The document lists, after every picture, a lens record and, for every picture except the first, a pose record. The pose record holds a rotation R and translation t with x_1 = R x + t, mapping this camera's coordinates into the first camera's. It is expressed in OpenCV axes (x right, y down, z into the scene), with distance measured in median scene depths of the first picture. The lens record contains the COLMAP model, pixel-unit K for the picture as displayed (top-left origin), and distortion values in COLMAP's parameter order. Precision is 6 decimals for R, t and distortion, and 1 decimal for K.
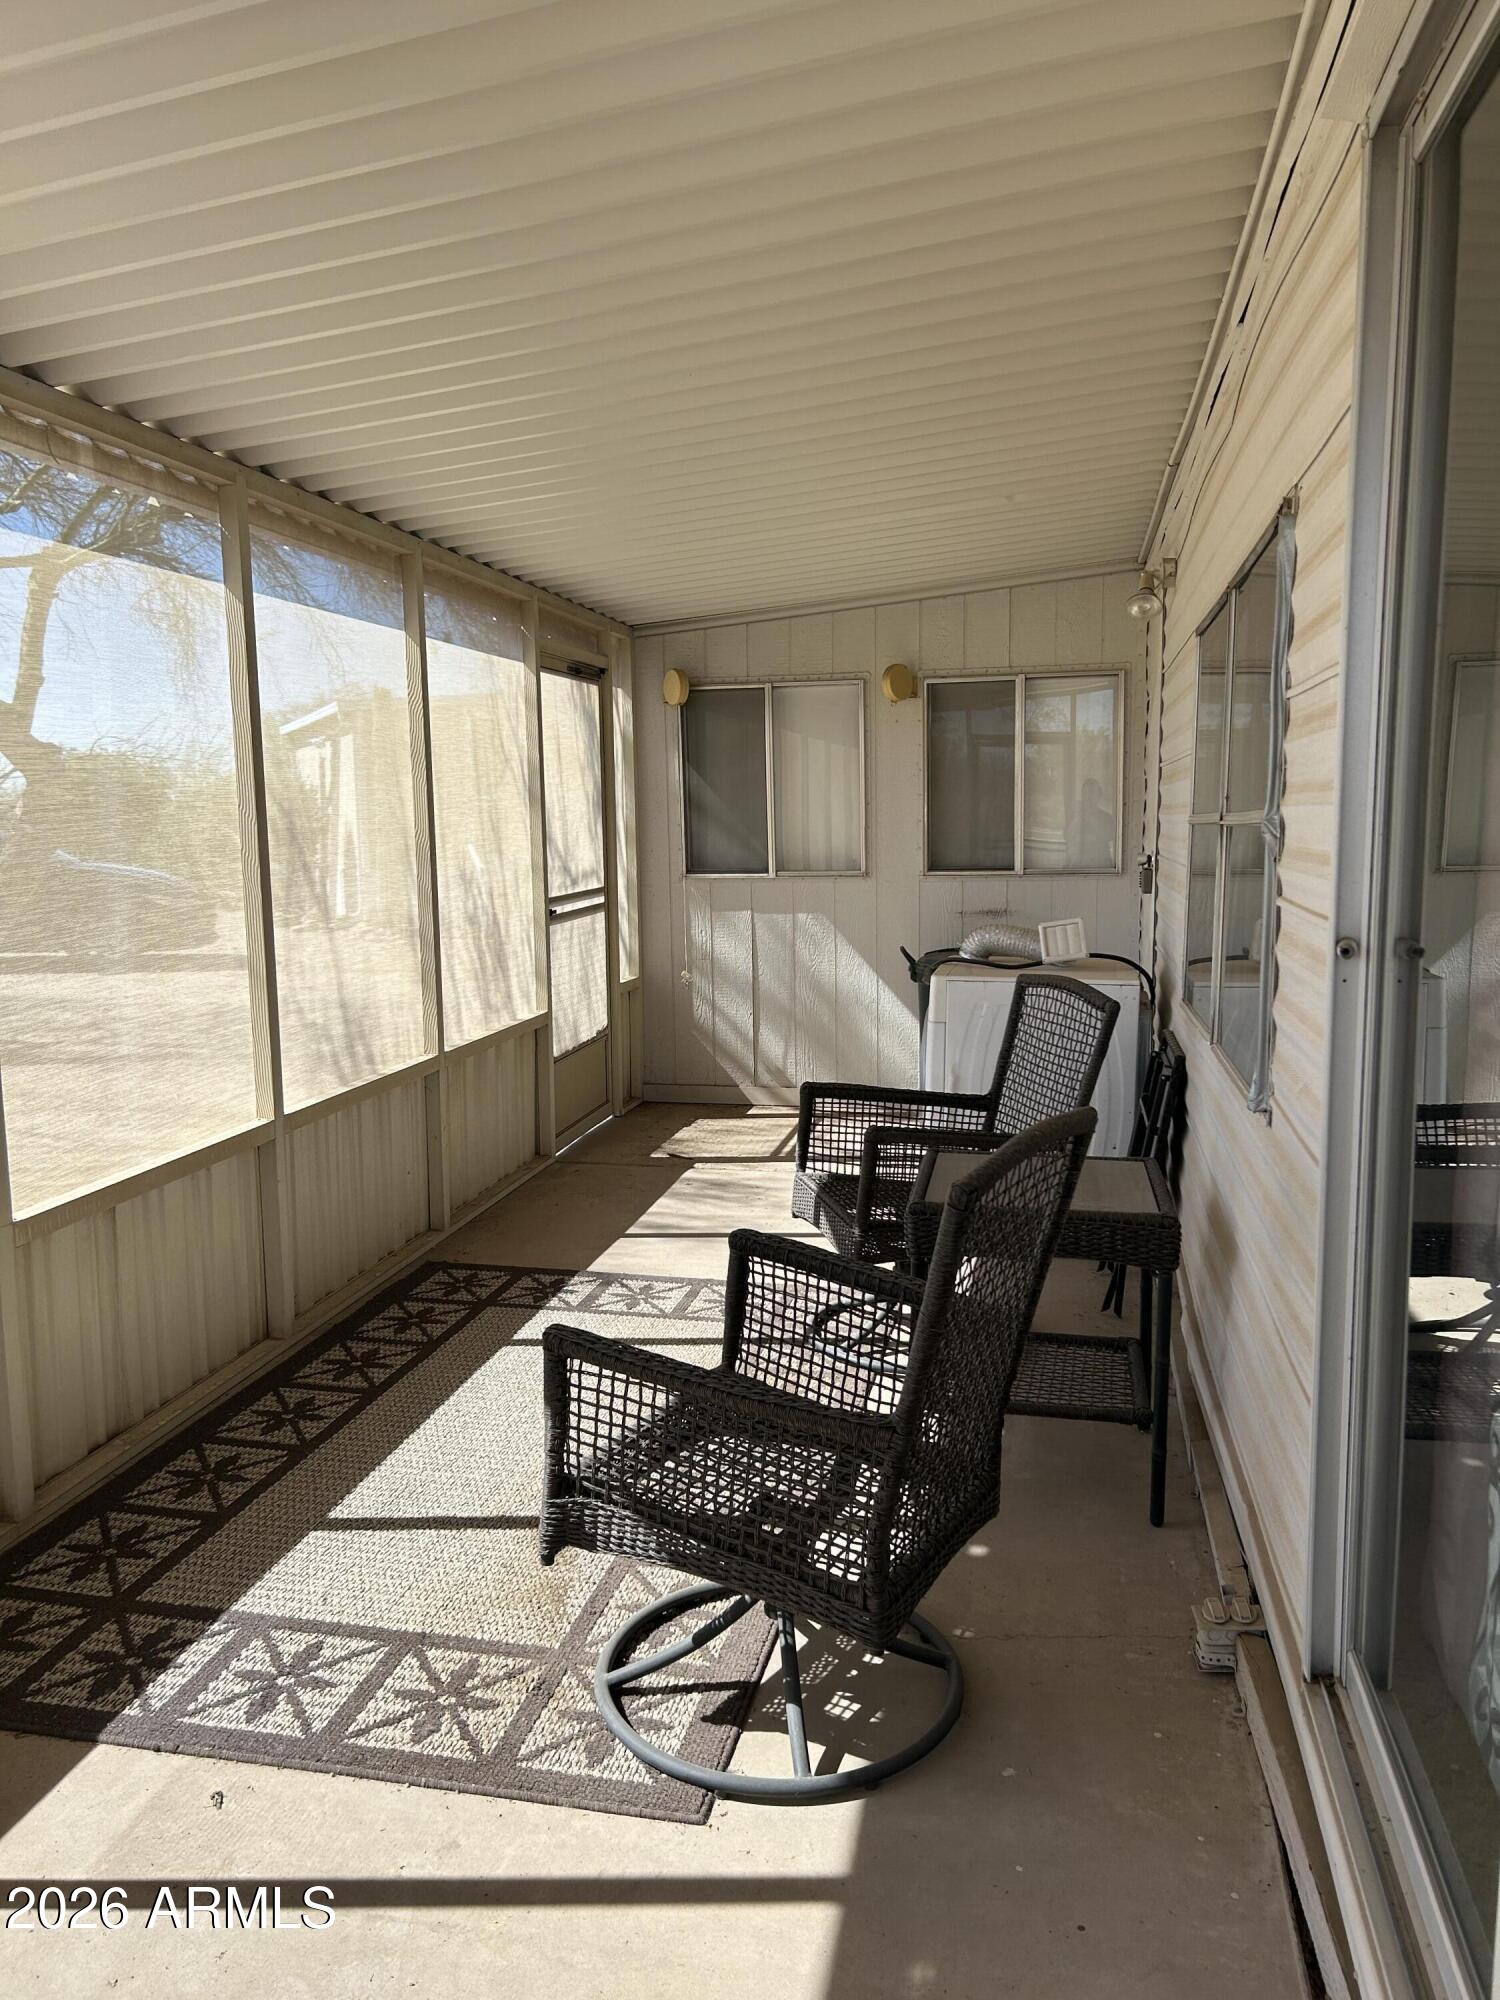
lens RADIAL K [[1484.1, 0, 750.0], [0, 1484.1, 1000.0], [0, 0, 1]] dist [0.076990, -0.088211]
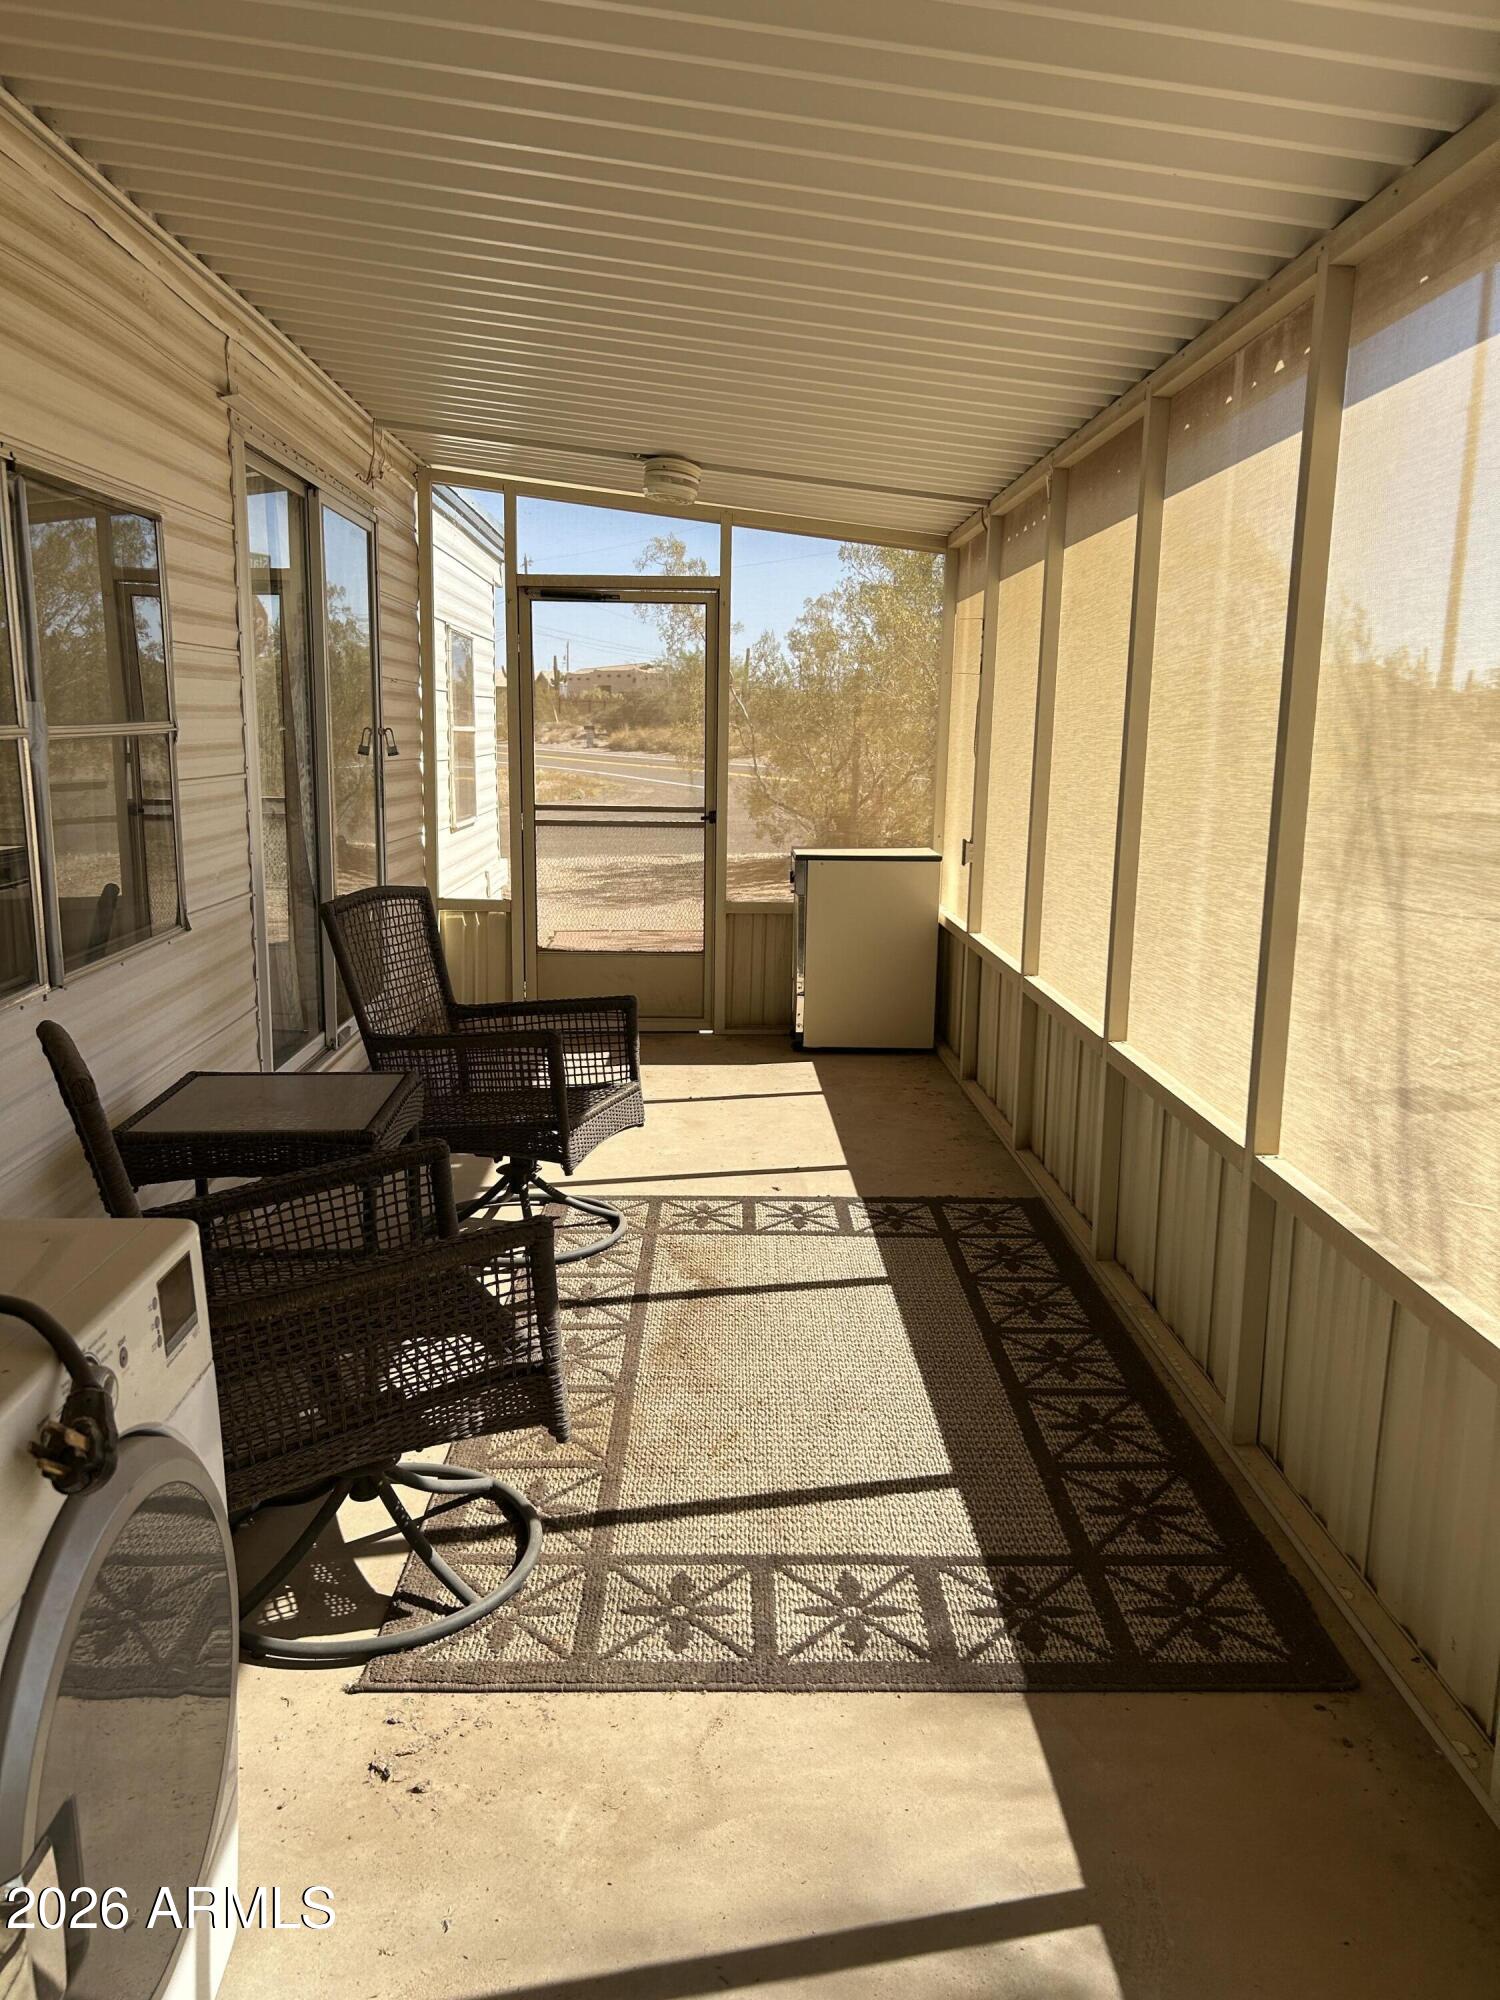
lens RADIAL K [[1484.1, 0, 750.0], [0, 1484.1, 1000.0], [0, 0, 1]] dist [0.076990, -0.088211]
pose [[-0.971962, 0.037194, -0.232177, 0.104697], [-0.036219, 0.951944, 0.304122, -0.232164], [0.232331, 0.304004, -0.923907, 1.777718]]
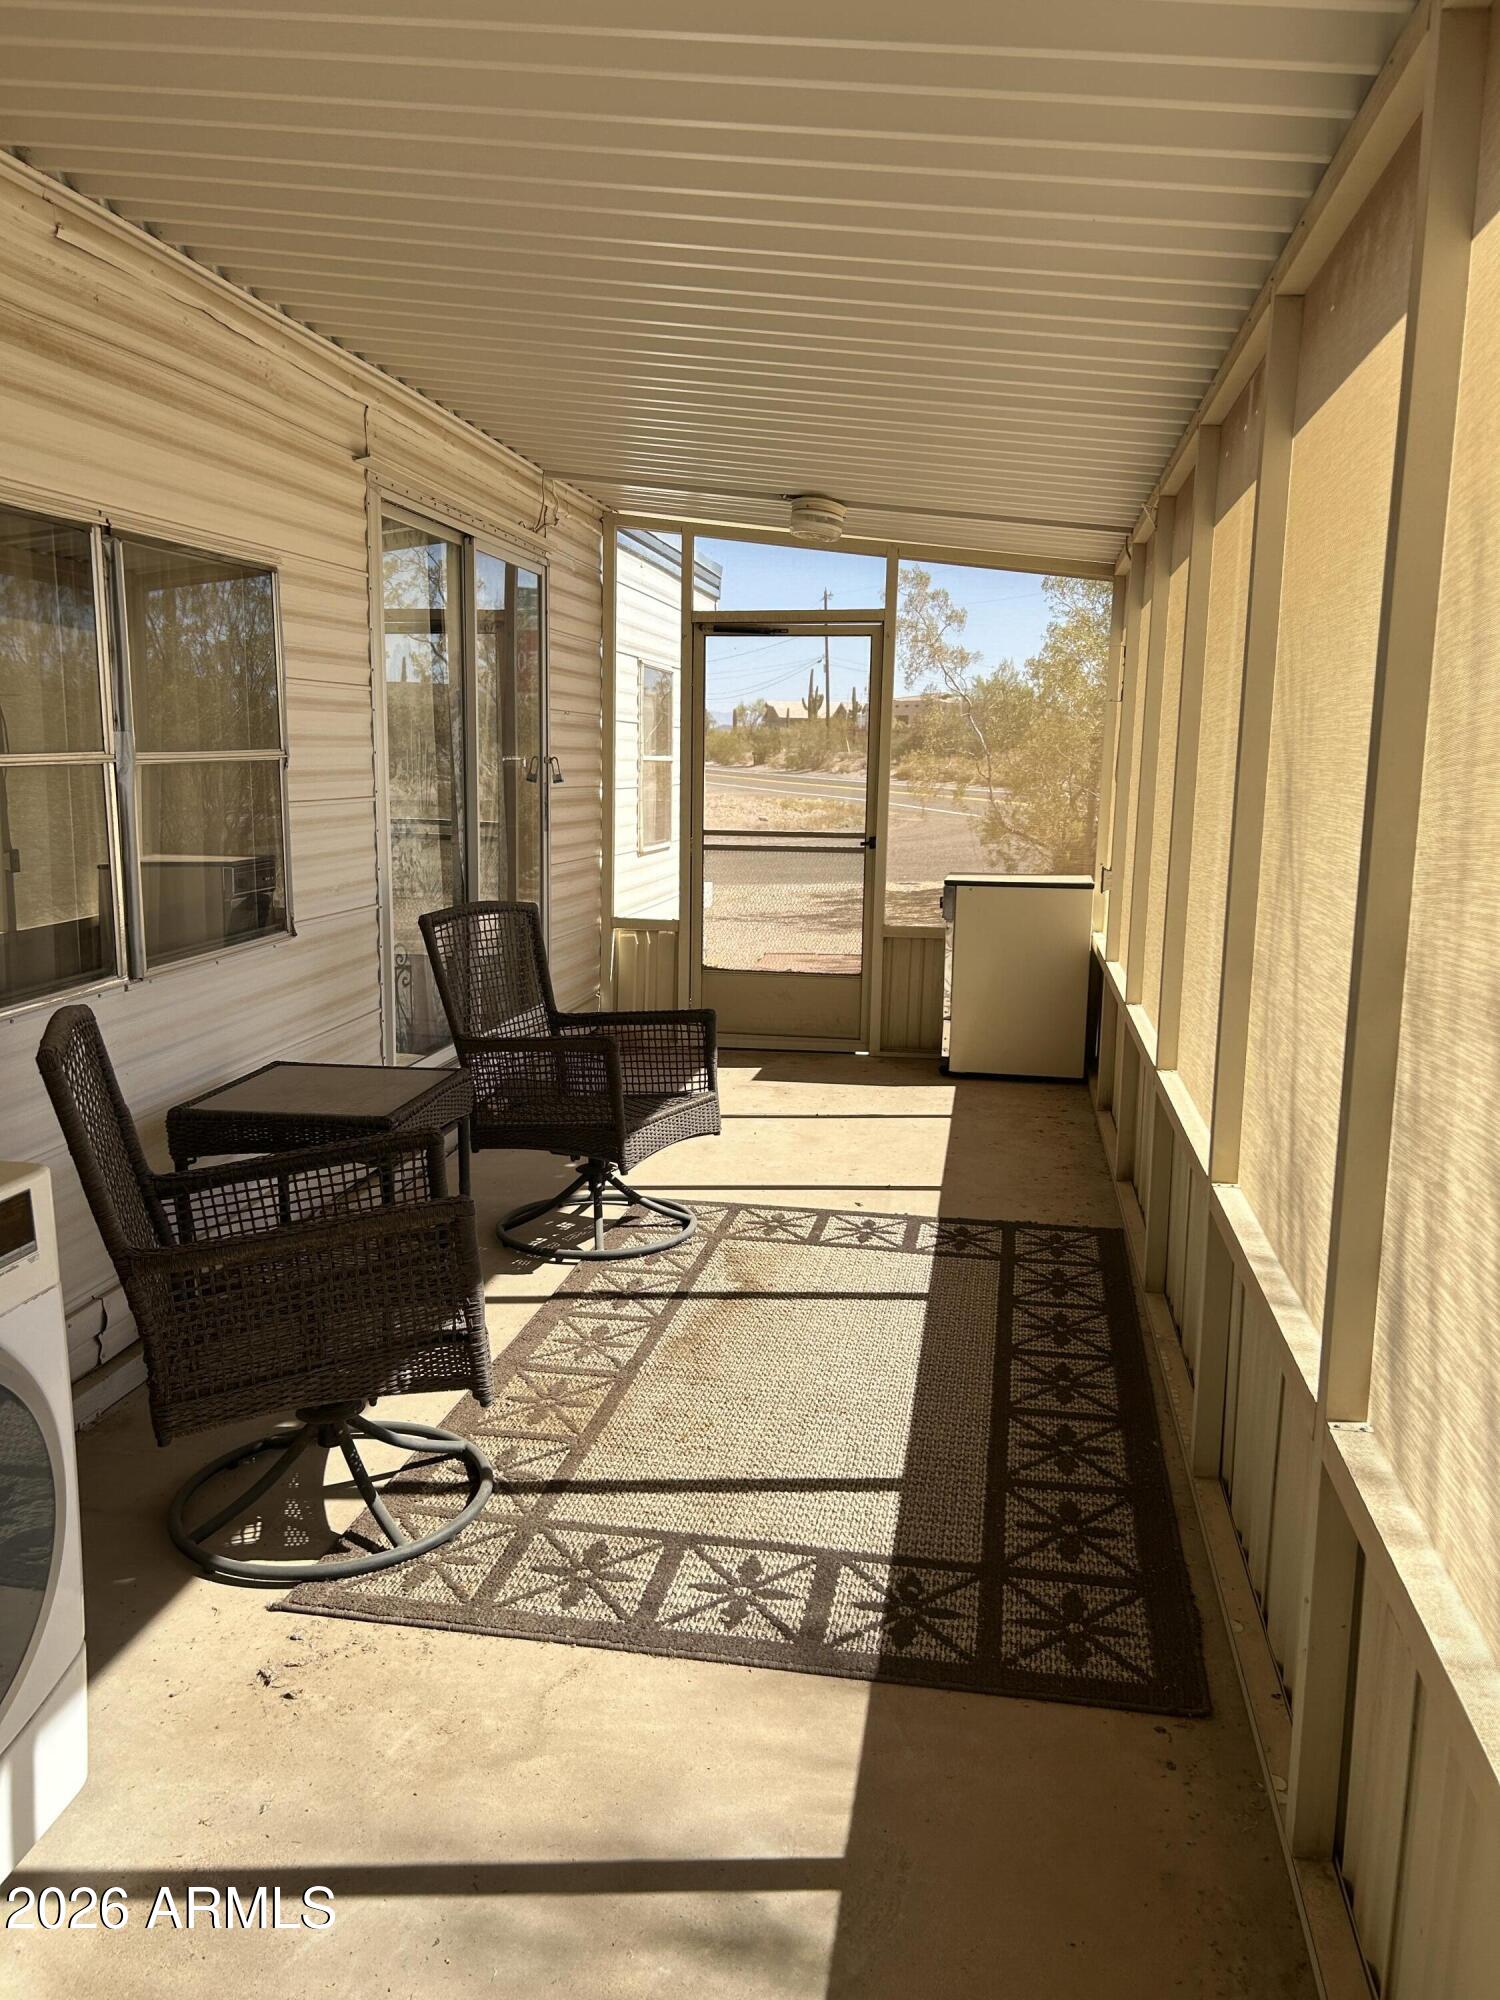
lens RADIAL K [[1484.9, 0, 756.0], [0, 1484.9, 992.8], [0, 0, 1]] dist [0.090084, -0.121527]
pose [[-0.999099, 0.001150, -0.042431, -0.067646], [-0.011021, 0.958324, 0.285471, -0.240441], [0.040991, 0.285681, -0.957448, 1.849099]]
